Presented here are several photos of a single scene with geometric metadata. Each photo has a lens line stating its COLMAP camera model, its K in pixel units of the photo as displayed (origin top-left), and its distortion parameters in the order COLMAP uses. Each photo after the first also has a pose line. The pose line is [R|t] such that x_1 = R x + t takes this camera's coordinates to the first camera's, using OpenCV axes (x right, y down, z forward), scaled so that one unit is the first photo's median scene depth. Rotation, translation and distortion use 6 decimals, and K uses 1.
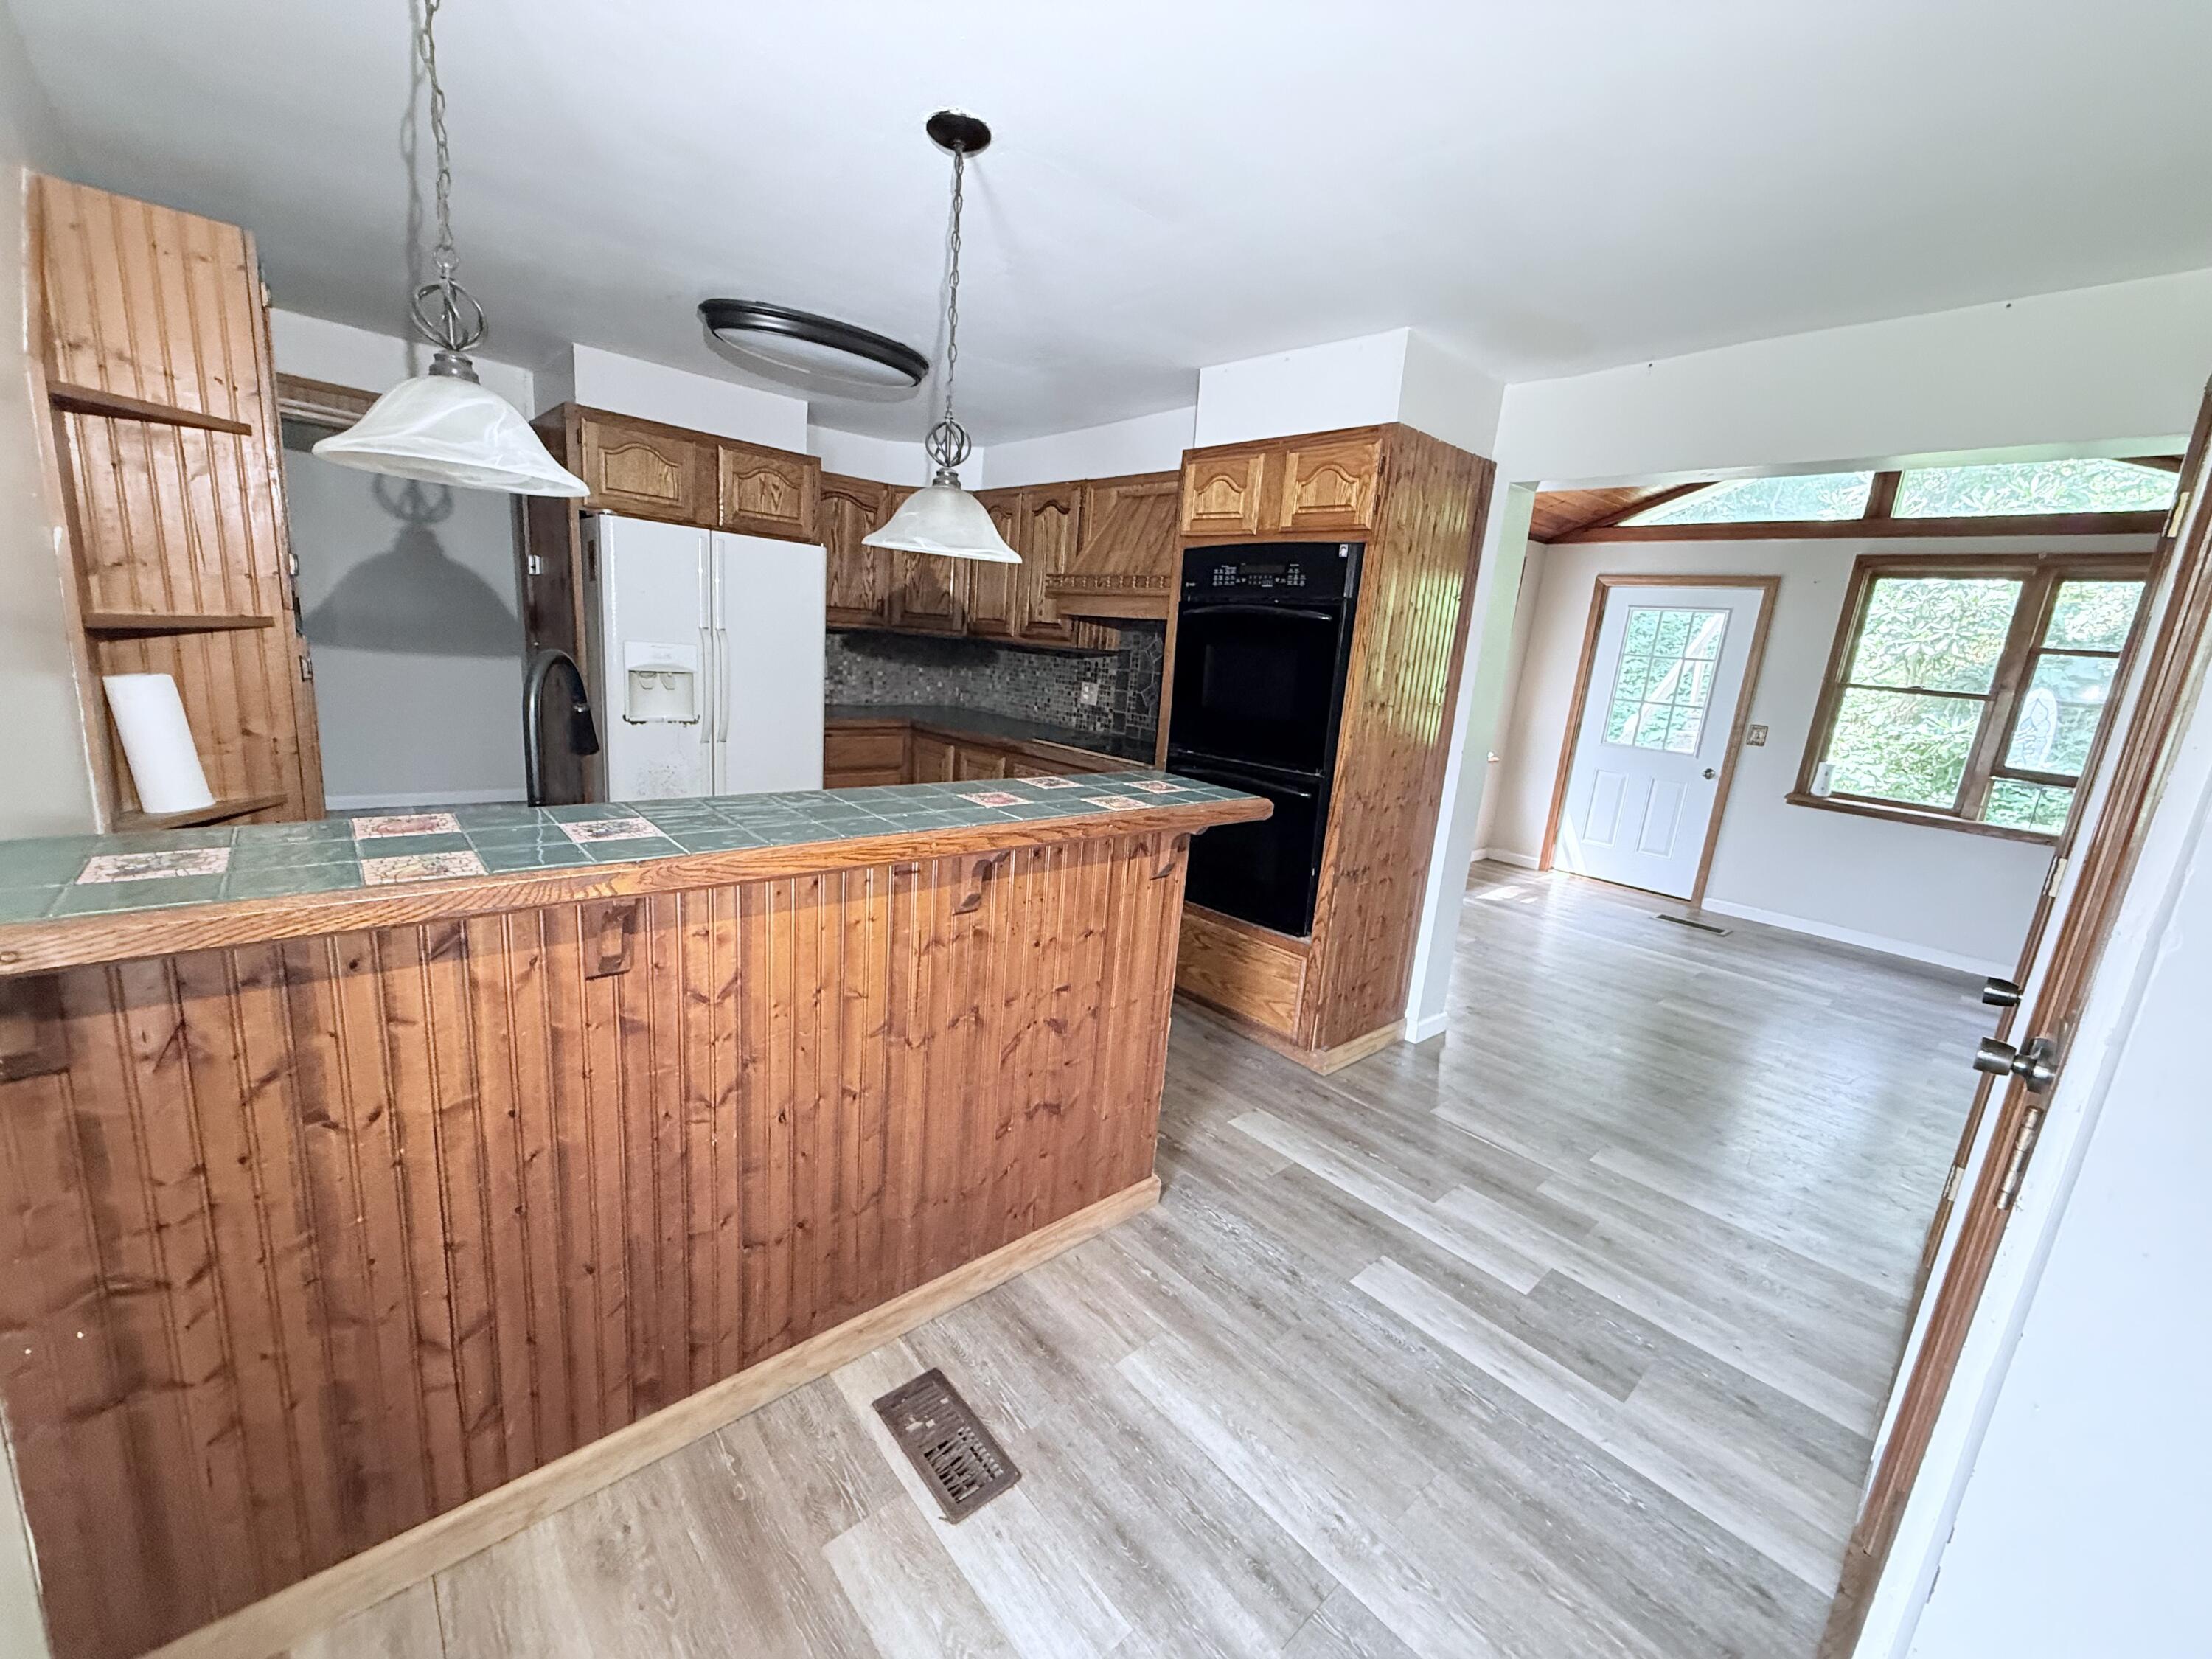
lens RADIAL K [[883.4, 0, 1093.3], [0, 883.4, 825.8], [0, 0, 1]] dist [-0.001717, -0.000223]
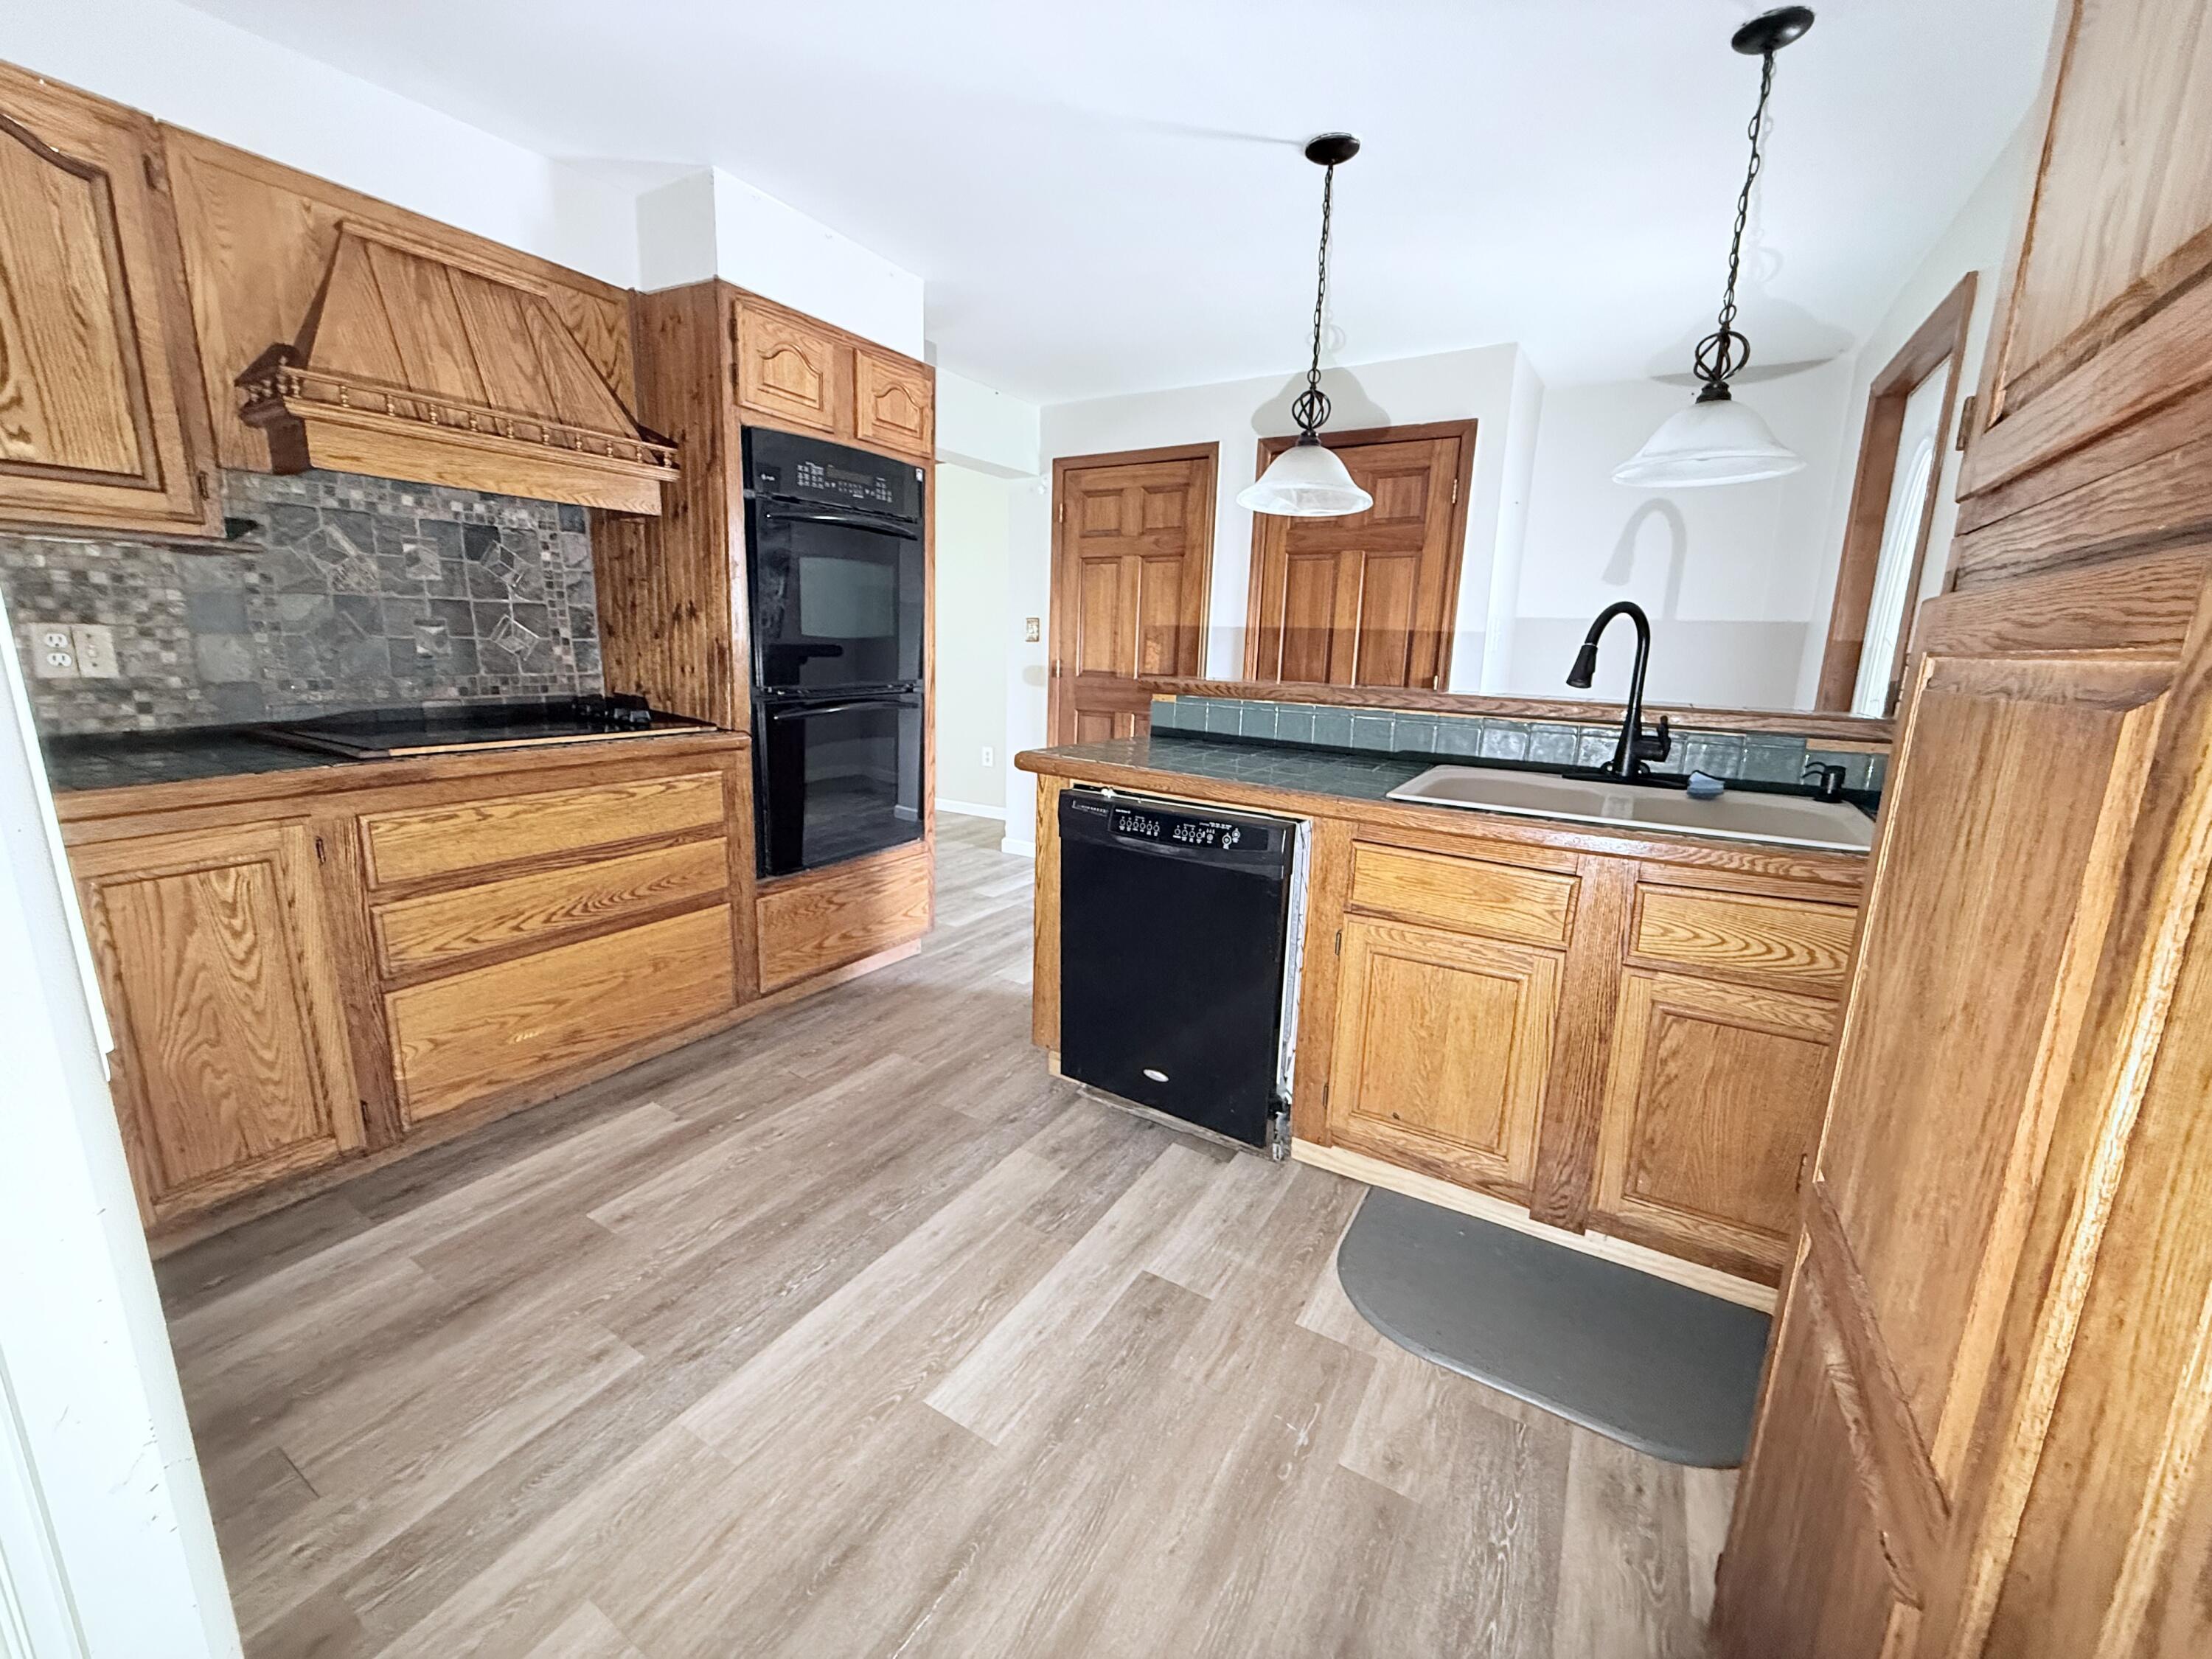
lens RADIAL K [[883.4, 0, 1104.5], [0, 883.4, 828.8], [0, 0, 1]] dist [-0.001717, -0.000223]
pose [[-0.285053, -0.280672, 0.916498, -0.855046], [0.153157, 0.930545, 0.332610, -0.217821], [-0.946196, 0.235179, -0.222268, 1.060515]]
